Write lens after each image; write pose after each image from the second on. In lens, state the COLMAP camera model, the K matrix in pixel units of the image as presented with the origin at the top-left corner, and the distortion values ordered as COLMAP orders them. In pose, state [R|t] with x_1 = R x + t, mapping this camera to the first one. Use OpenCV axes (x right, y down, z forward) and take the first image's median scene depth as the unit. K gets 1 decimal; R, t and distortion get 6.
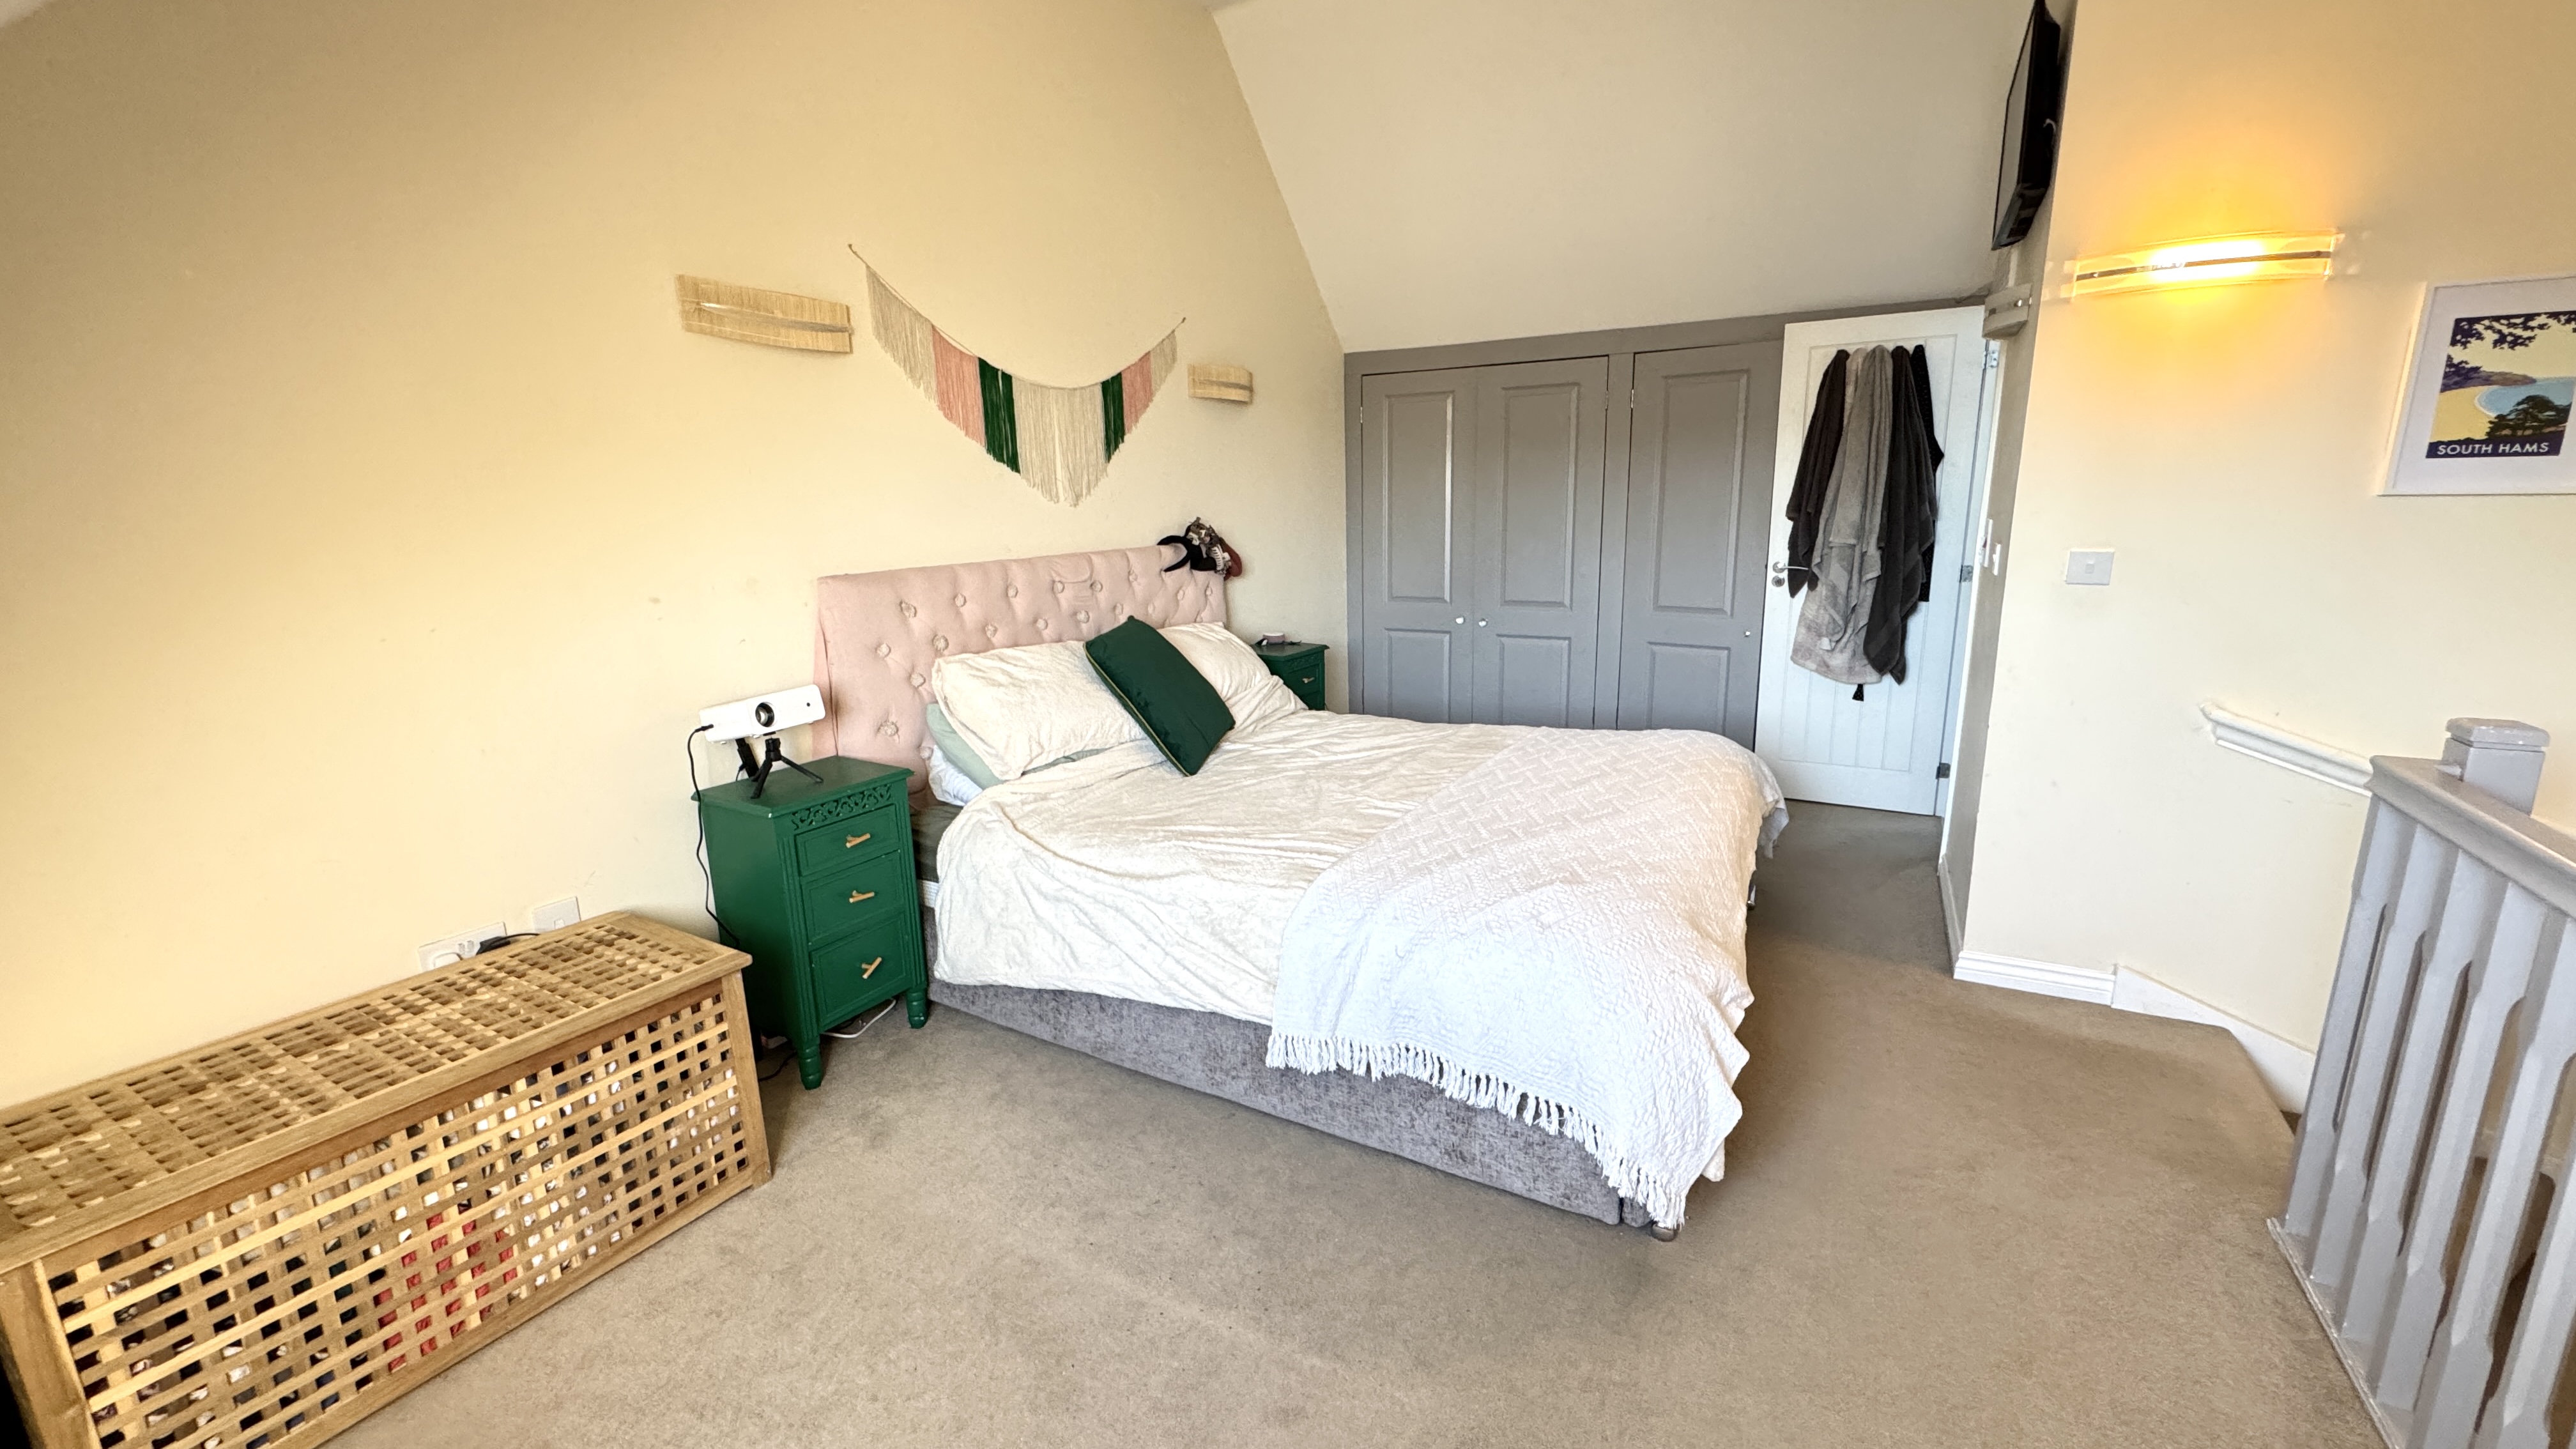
lens RADIAL K [[1030.1, 0, 1289.3], [0, 1030.1, 722.4], [0, 0, 1]] dist [-0.000731, 0.000066]
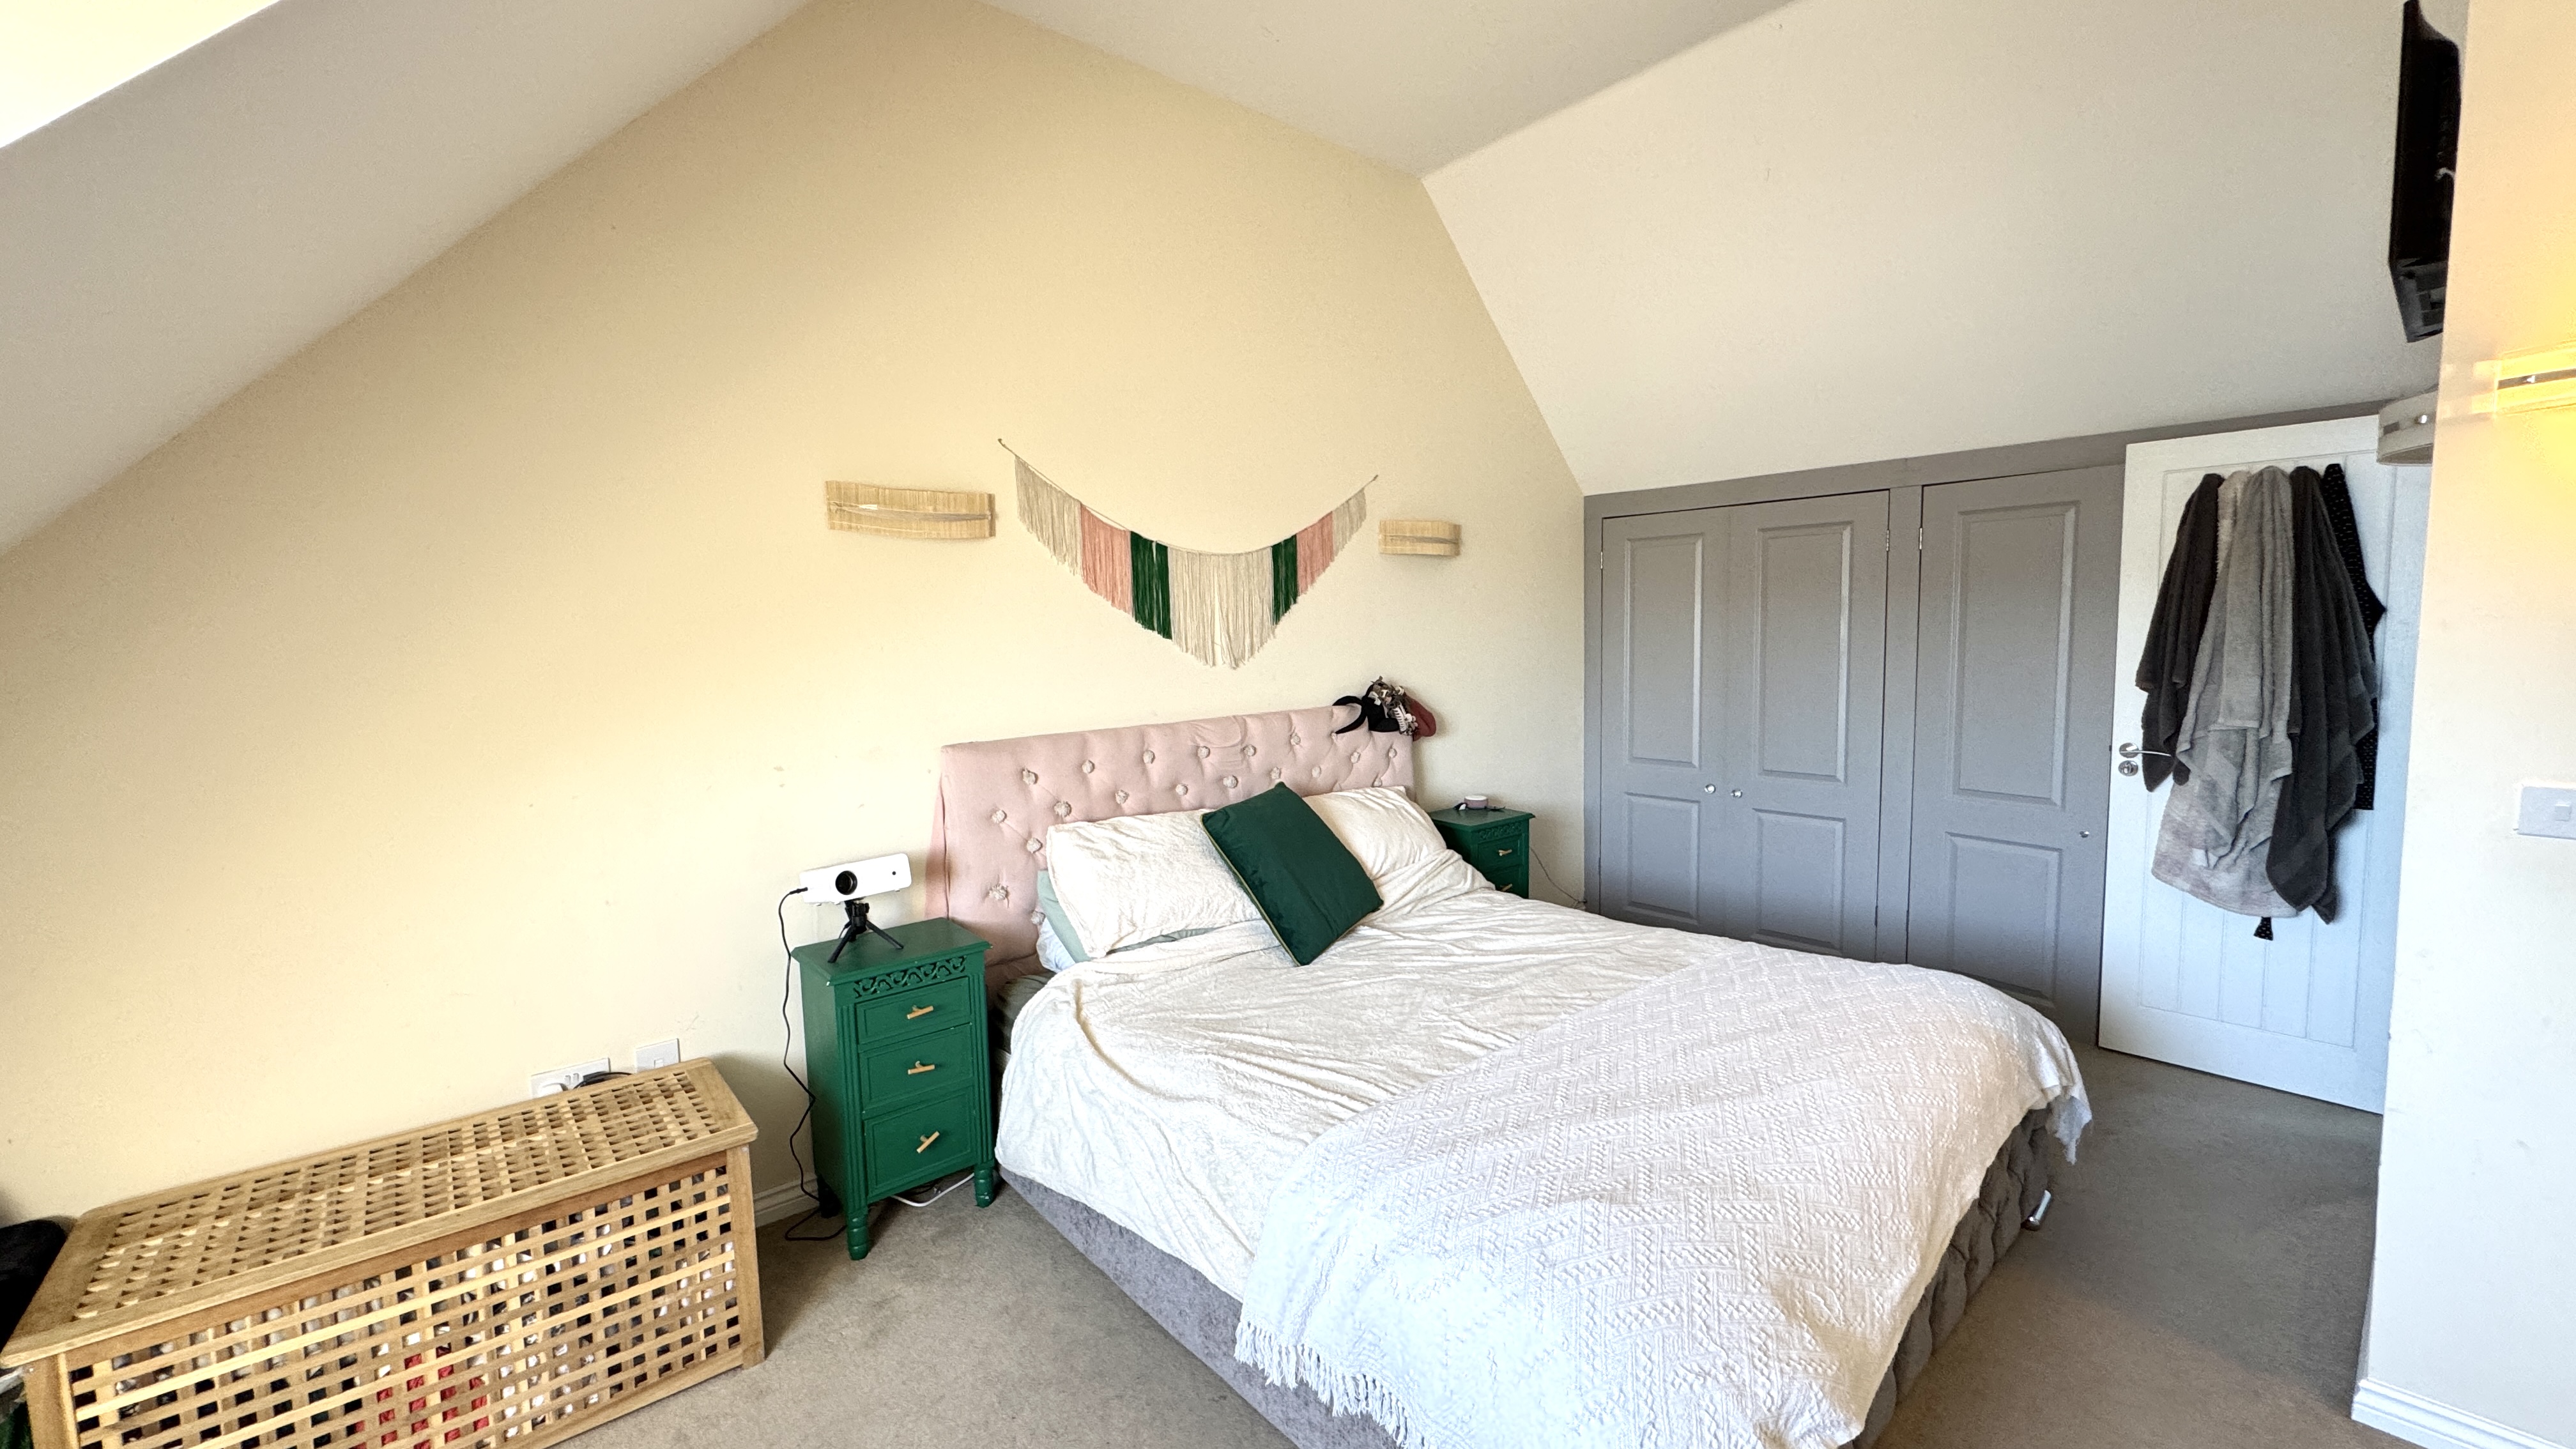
lens RADIAL K [[1030.1, 0, 1288.5], [0, 1030.1, 723.4], [0, 0, 1]] dist [-0.000731, 0.000066]
pose [[0.942413, 0.031331, -0.332980, 0.218449], [-0.068652, 0.992524, -0.100913, -0.078538], [0.327328, 0.117962, 0.937519, 0.119895]]
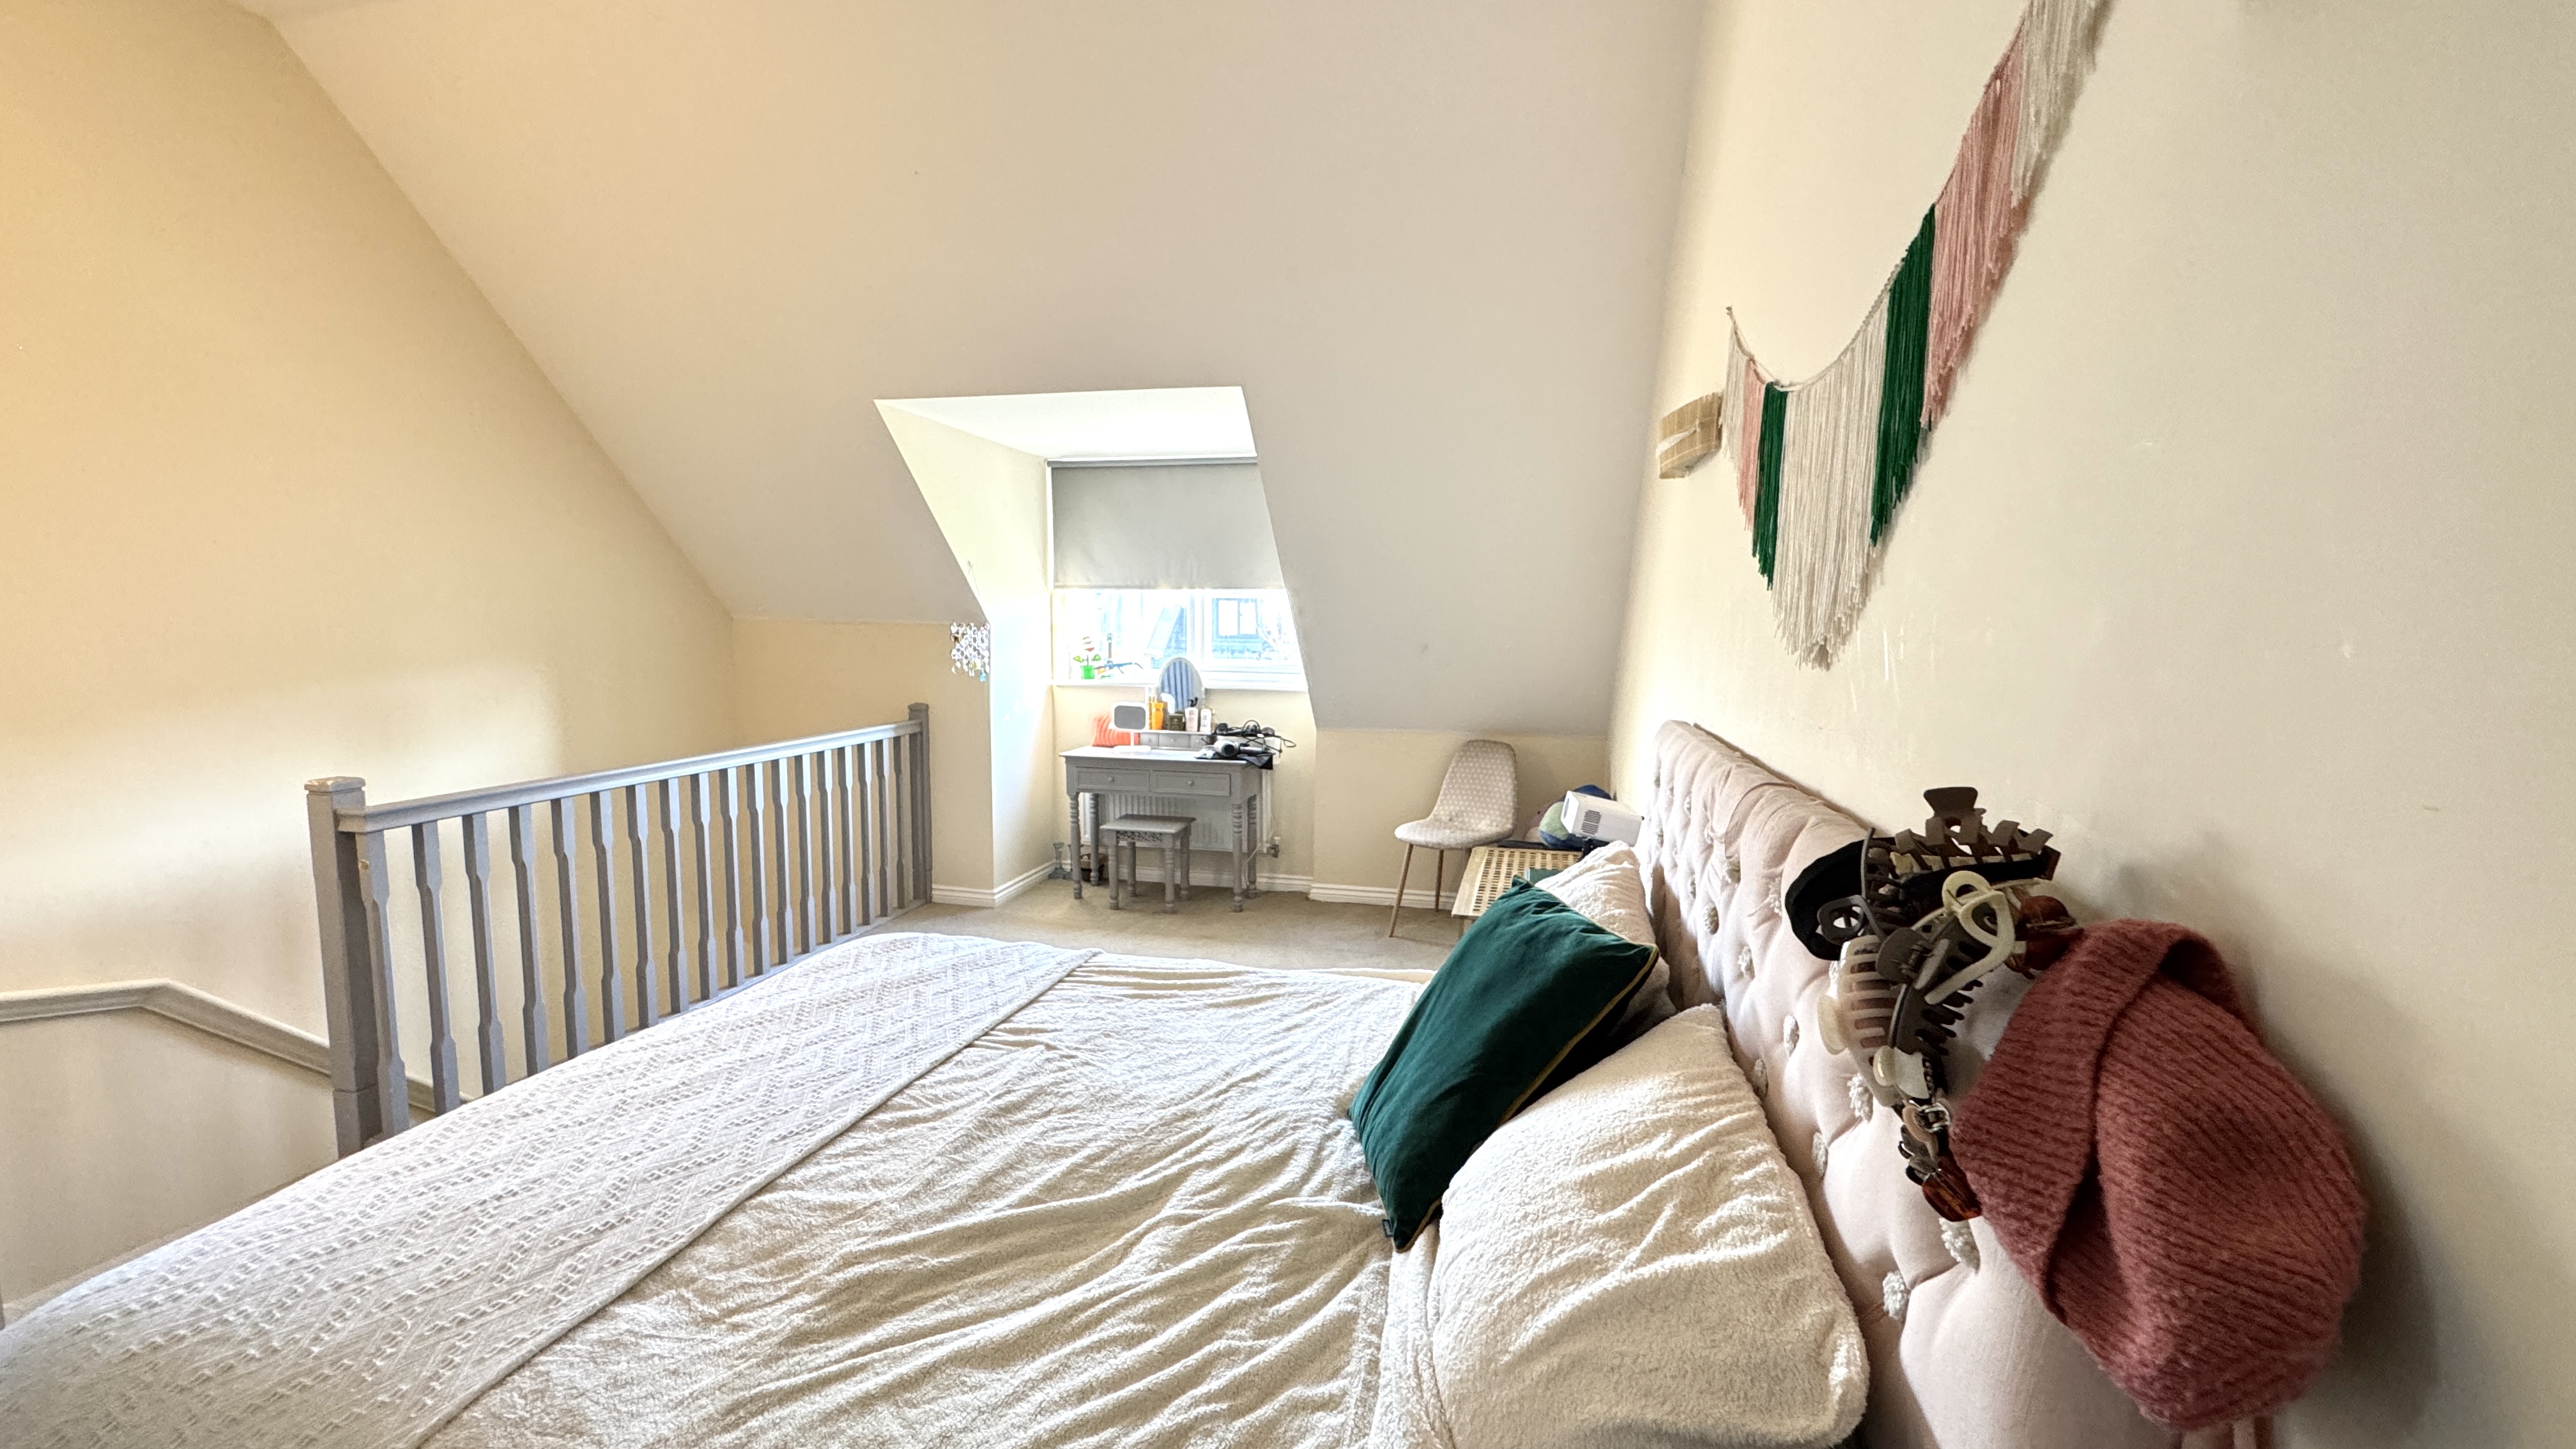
lens RADIAL K [[1030.1, 0, 1272.0], [0, 1030.1, 710.6], [0, 0, 1]] dist [-0.000731, 0.000066]
pose [[-0.963567, 0.037858, -0.264775, 0.106606], [-0.044666, 0.953256, 0.298844, -0.378787], [0.263712, 0.299783, -0.916835, 1.642485]]
